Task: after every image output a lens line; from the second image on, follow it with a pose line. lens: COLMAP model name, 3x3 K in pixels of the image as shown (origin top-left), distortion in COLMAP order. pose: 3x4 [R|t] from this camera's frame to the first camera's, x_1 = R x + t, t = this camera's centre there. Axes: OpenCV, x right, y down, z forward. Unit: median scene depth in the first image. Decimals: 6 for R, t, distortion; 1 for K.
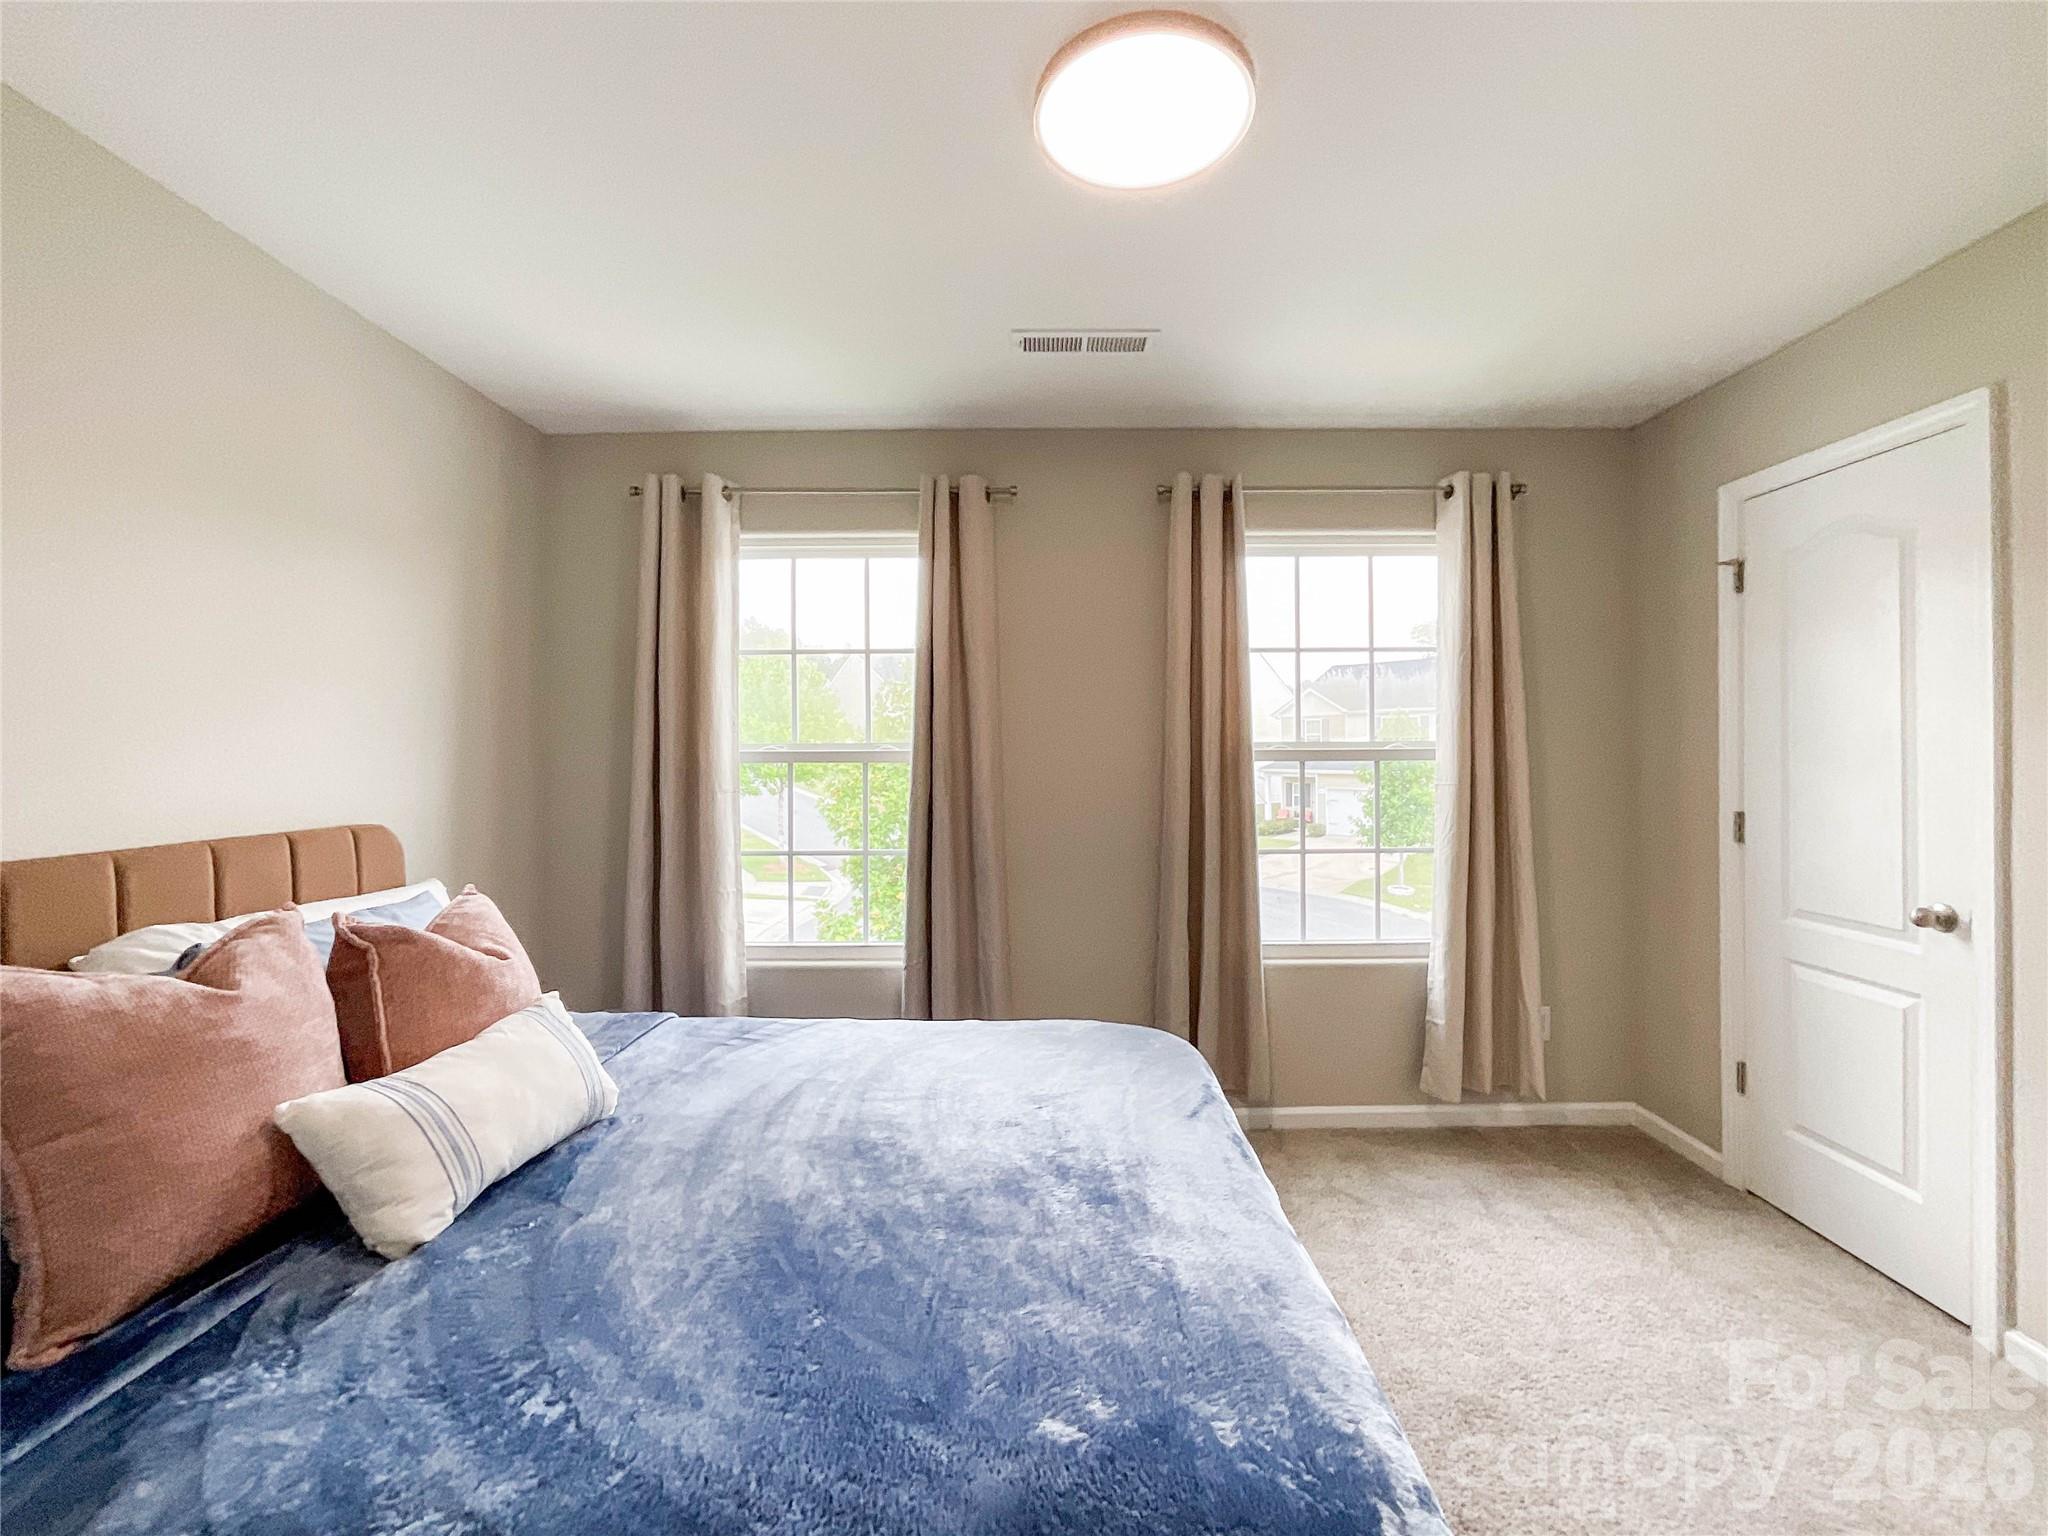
lens RADIAL K [[846.8, 0, 1029.2], [0, 846.8, 750.2], [0, 0, 1]] dist [-0.022220, 0.008237]
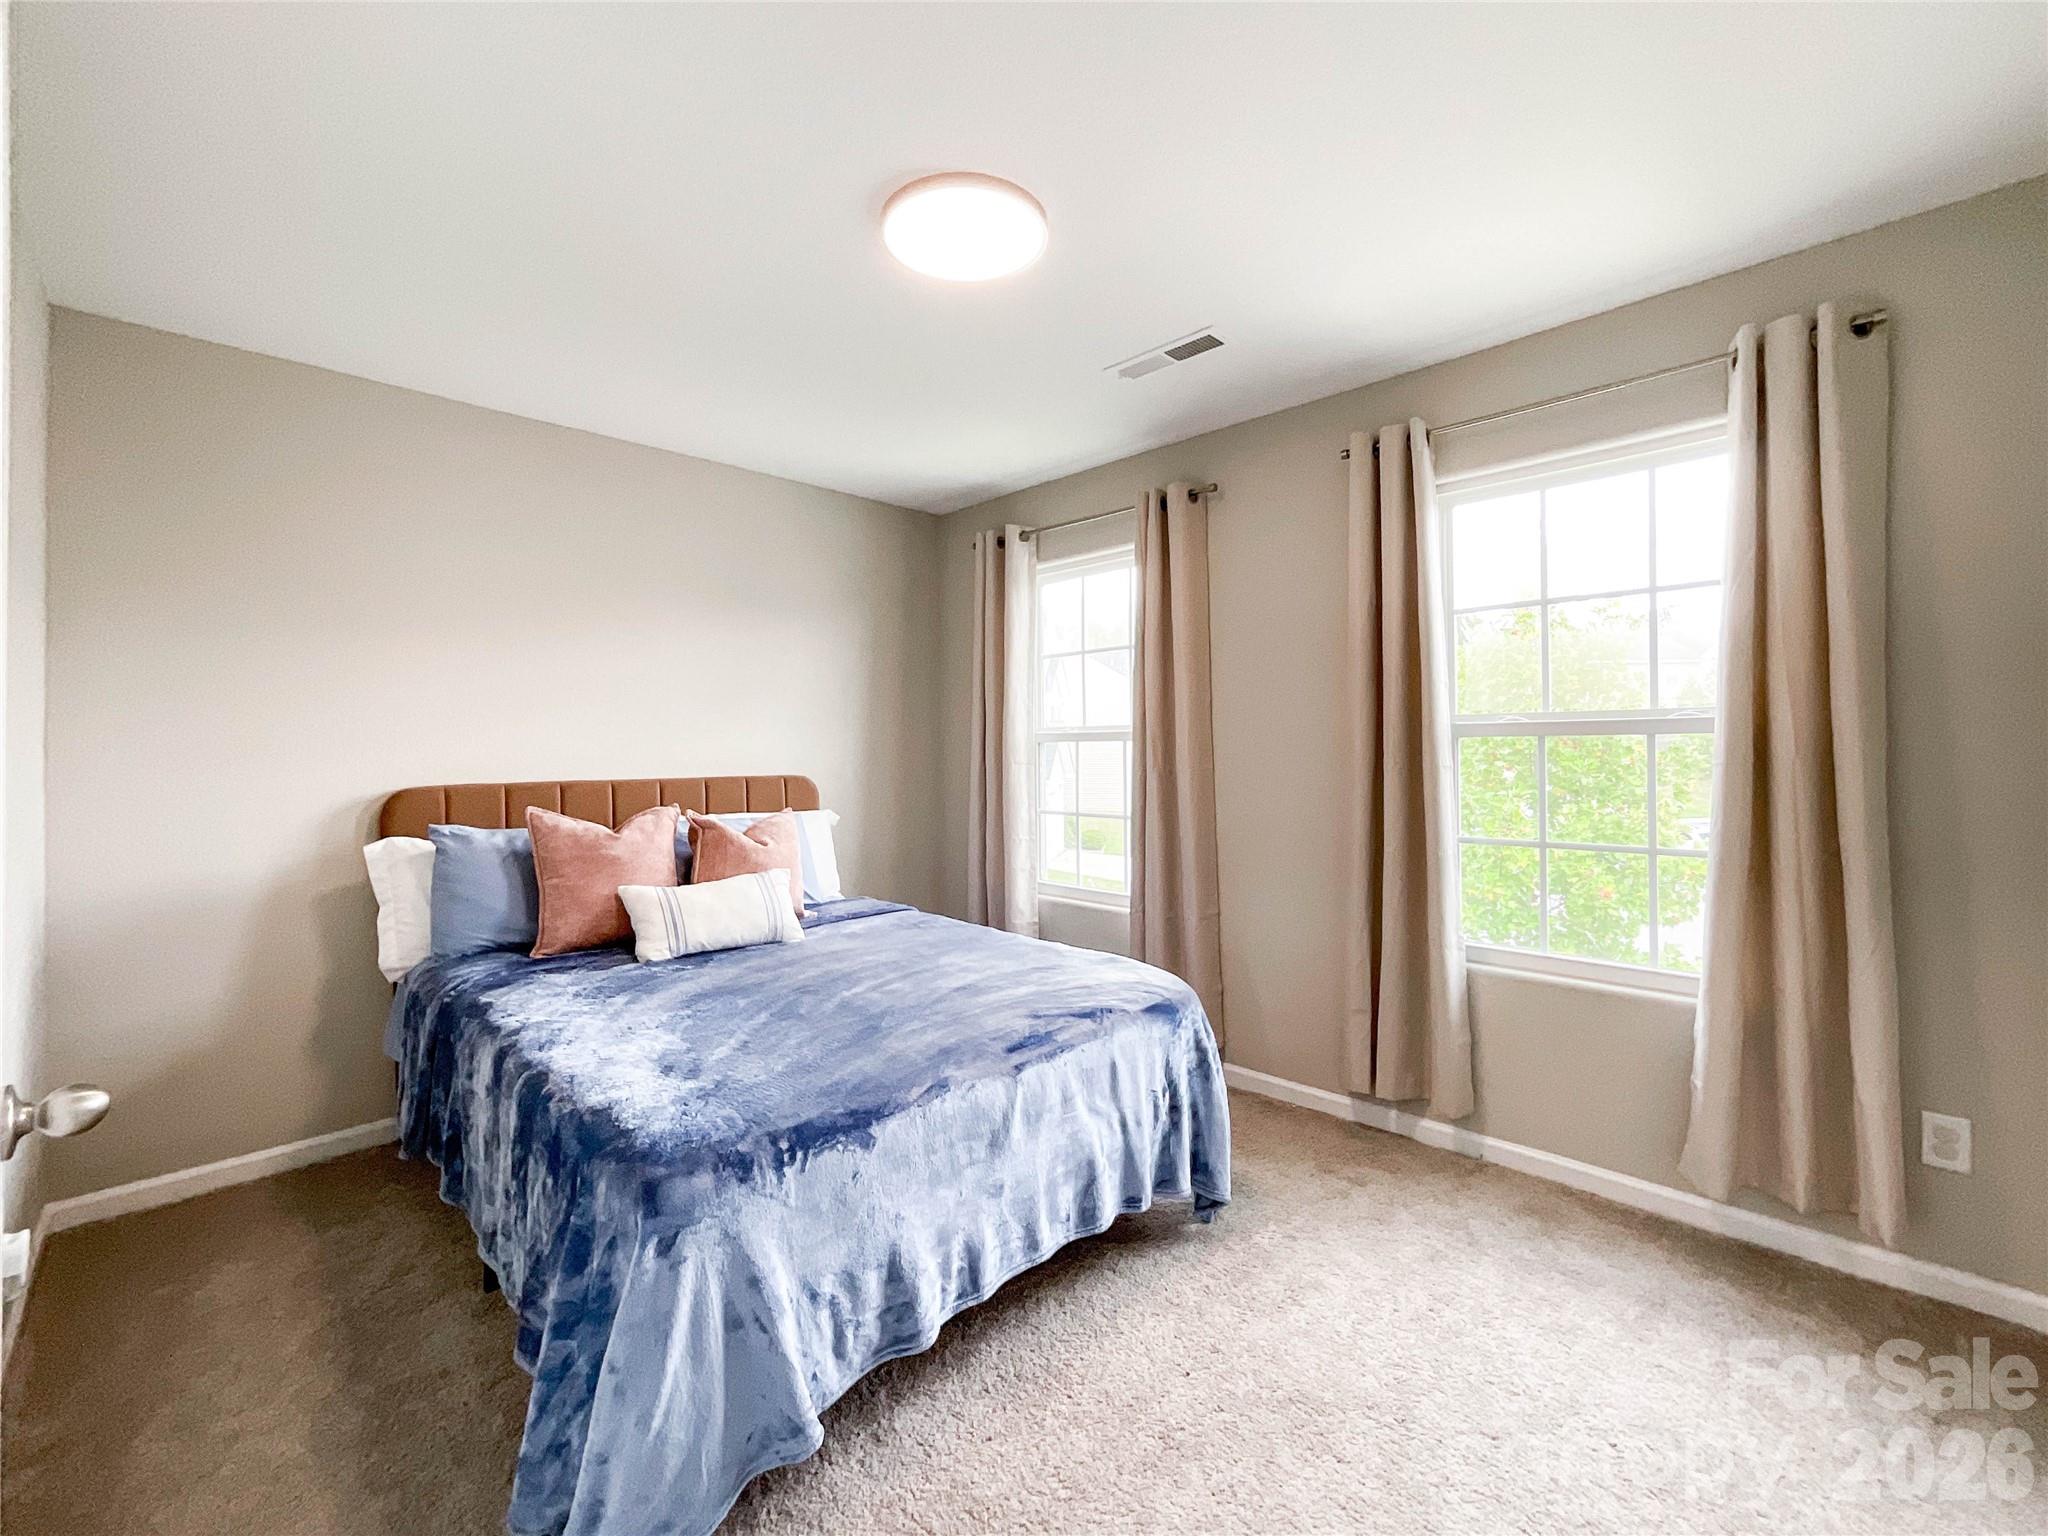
lens RADIAL K [[846.8, 0, 1029.2], [0, 846.8, 750.2], [0, 0, 1]] dist [-0.022220, 0.008237]
pose [[0.714541, 0.000589, -0.699594, 0.576838], [0.005582, 0.999963, 0.006543, 0.020499], [0.699572, -0.008580, 0.714511, 0.062762]]
